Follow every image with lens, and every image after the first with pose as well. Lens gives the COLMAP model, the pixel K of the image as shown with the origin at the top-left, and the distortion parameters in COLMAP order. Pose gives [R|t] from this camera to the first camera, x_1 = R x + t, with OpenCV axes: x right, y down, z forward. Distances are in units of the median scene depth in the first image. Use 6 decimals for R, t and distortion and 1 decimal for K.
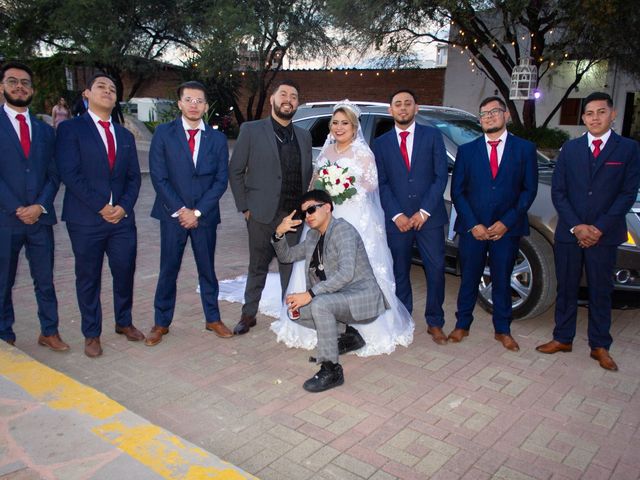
lens RADIAL K [[584.7, 0, 323.0], [0, 584.7, 258.8], [0, 0, 1]] dist [0.028092, -0.018016]
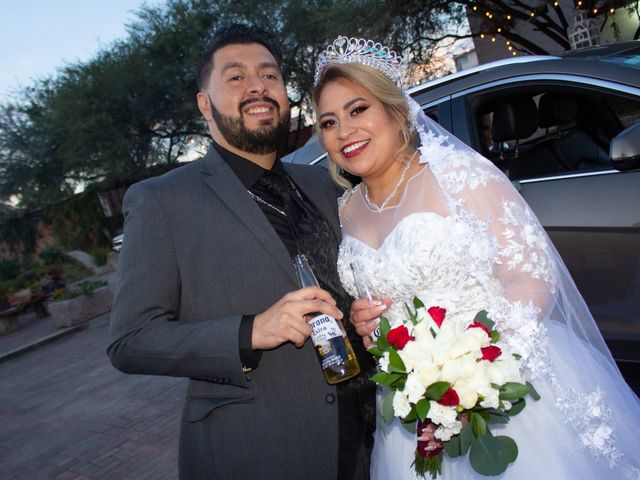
lens RADIAL K [[584.7, 0, 323.0], [0, 584.7, 258.8], [0, 0, 1]] dist [0.028092, -0.018016]
pose [[0.949411, -0.294366, -0.109396, -0.002215], [0.283781, 0.953388, -0.102566, -0.025081], [0.134489, 0.066333, 0.988692, 0.128078]]
